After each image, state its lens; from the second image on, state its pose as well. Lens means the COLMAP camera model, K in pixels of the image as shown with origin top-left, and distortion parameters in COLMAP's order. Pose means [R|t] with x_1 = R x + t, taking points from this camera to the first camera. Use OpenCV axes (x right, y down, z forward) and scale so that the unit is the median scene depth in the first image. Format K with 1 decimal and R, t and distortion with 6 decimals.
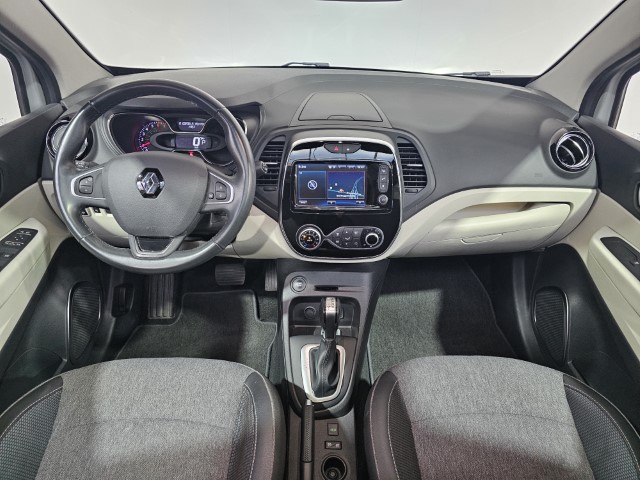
lens RADIAL K [[431.3, 0, 335.8], [0, 431.3, 240.3], [0, 0, 1]] dist [0.028123, -0.005023]
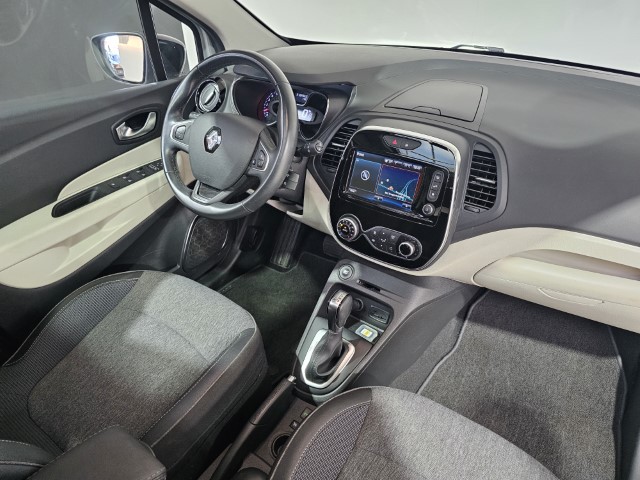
lens RADIAL K [[427.5, 0, 318.8], [0, 427.5, 250.1], [0, 0, 1]] dist [0.026289, -0.001209]
pose [[0.802468, 0.312006, -0.508623, 0.392323], [-0.280608, 0.949589, 0.139785, -0.074003], [0.526597, 0.030550, 0.849566, 0.146672]]
